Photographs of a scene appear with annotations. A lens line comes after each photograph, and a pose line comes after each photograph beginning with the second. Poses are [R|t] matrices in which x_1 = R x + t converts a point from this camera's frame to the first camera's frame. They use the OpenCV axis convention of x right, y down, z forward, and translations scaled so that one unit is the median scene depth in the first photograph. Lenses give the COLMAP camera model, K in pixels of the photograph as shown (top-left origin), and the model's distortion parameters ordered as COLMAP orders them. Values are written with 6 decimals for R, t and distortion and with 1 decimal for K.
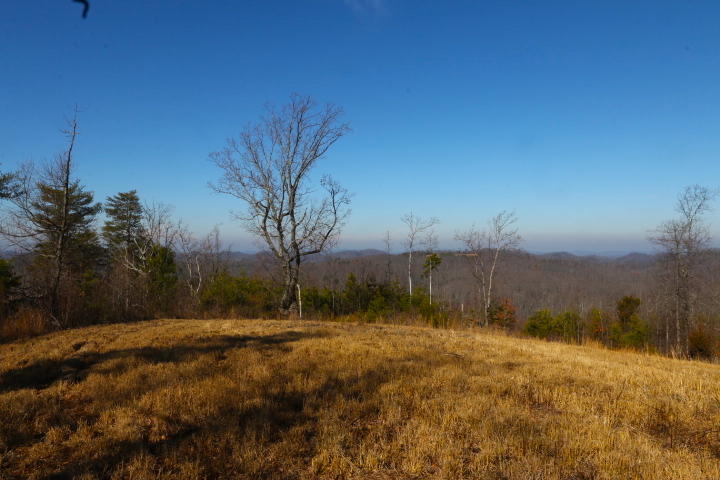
lens RADIAL K [[539.7, 0, 350.6], [0, 539.7, 241.5], [0, 0, 1]] dist [-0.020263, 0.026704]
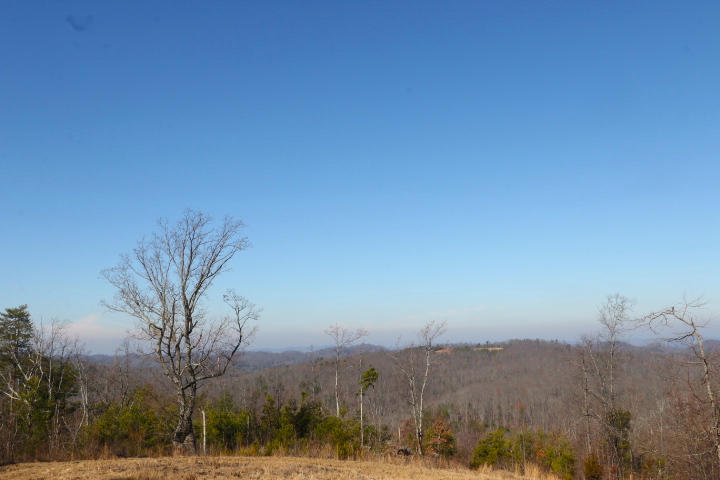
lens RADIAL K [[712.9, 0, 347.1], [0, 712.9, 240.7], [0, 0, 1]] dist [-0.000564, 0.000000]
pose [[0.999559, -0.026837, 0.012695, 0.132990], [0.028249, 0.991288, -0.128646, -0.041817], [-0.009132, 0.128948, 0.991609, -0.201640]]
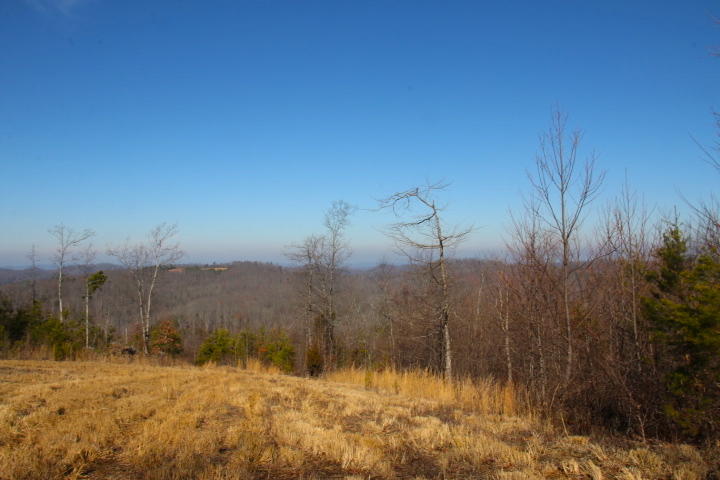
lens RADIAL K [[605.0, 0, 355.0], [0, 605.0, 244.0], [0, 0, 1]] dist [-0.115499, 0.046685]
pose [[0.908352, 0.000694, 0.418205, 0.161381], [0.005963, 0.999875, -0.014611, -0.005395], [-0.418163, 0.015766, 0.908235, -0.032490]]
